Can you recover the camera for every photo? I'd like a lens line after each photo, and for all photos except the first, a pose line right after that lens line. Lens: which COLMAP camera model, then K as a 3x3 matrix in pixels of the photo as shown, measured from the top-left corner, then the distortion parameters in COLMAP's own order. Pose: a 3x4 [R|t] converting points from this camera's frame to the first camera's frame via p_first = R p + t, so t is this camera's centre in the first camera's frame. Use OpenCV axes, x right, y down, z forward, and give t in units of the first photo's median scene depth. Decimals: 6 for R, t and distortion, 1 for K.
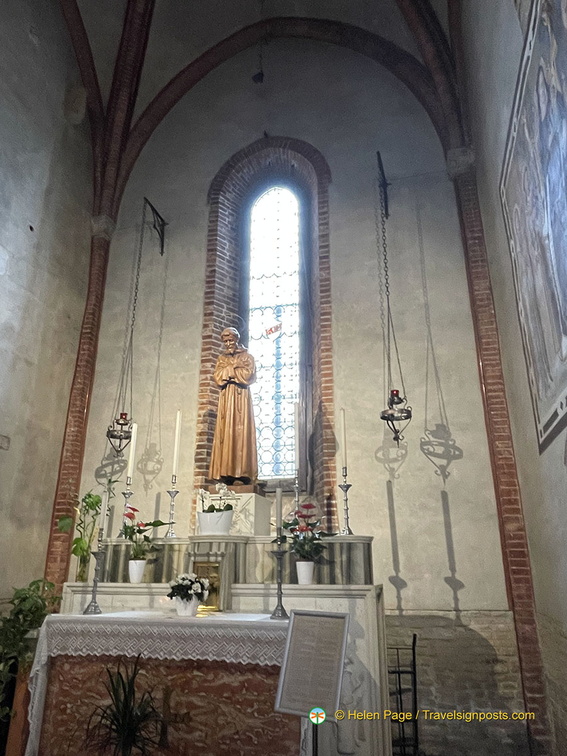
lens RADIAL K [[528.0, 0, 283.3], [0, 528.0, 376.3], [0, 0, 1]] dist [0.000917, -0.018921]
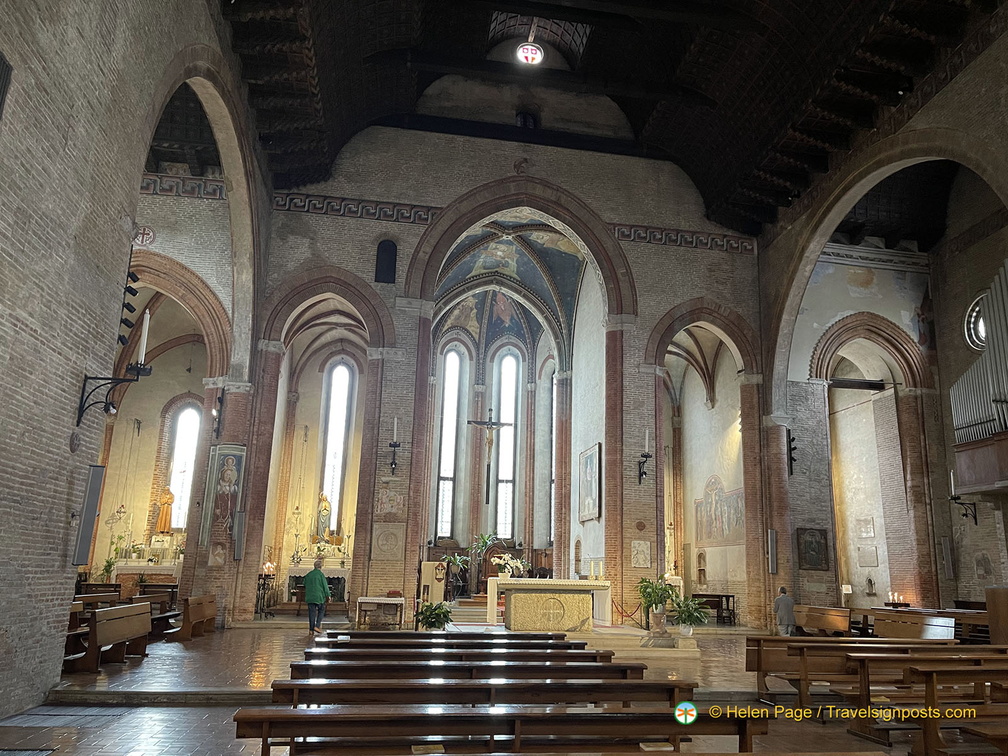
lens RADIAL K [[757.0, 0, 508.0], [0, 757.0, 379.9], [0, 0, 1]] dist [0.047455, -0.016379]
pose [[0.915897, 0.117926, 0.383701, -0.058848], [-0.154933, 0.985658, 0.066894, -1.342790], [-0.370309, -0.120716, 0.921031, -3.968958]]
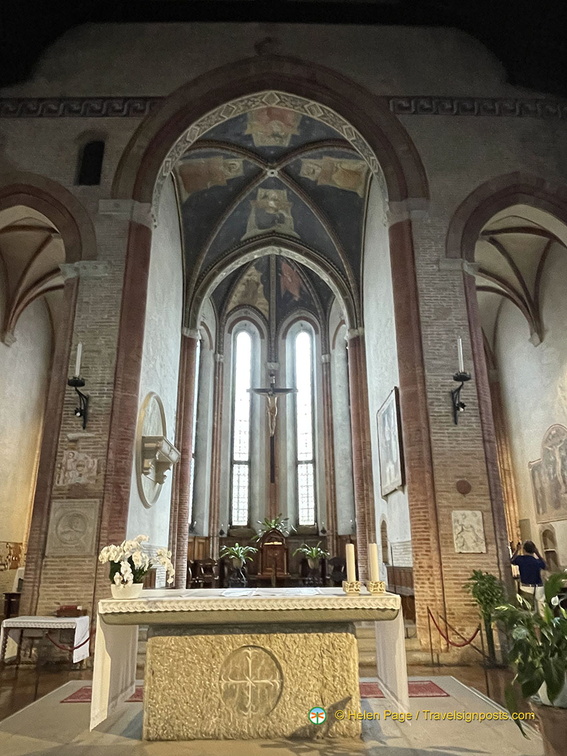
lens RADIAL K [[528.0, 0, 280.7], [0, 528.0, 373.5], [0, 0, 1]] dist [0.000917, -0.018921]
pose [[0.965177, 0.076076, 0.250290, 1.102497], [-0.076587, 0.997033, -0.007711, -0.763213], [-0.250134, -0.011726, 0.968140, -2.252102]]
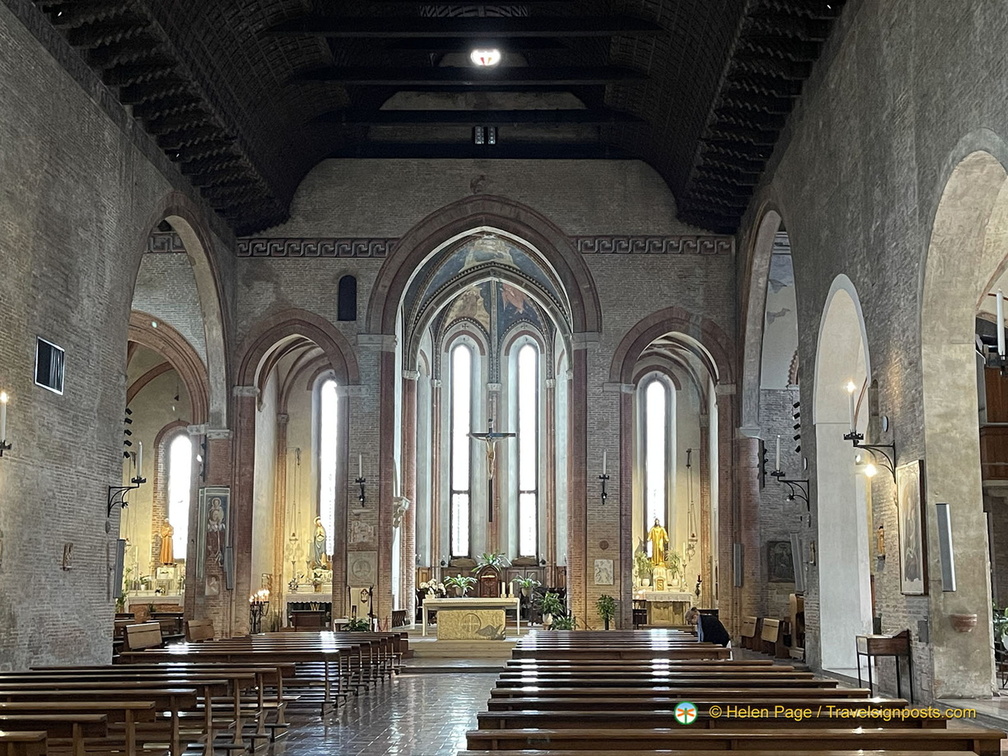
lens RADIAL K [[1331.1, 0, 510.9], [0, 1331.1, 385.7], [0, 0, 1]] dist [0.106047, 0.000000]
pose [[0.971794, 0.030277, 0.233880, 0.005159], [-0.073412, 0.981288, 0.178000, -2.488480], [-0.224114, -0.190149, 0.955833, -7.169037]]
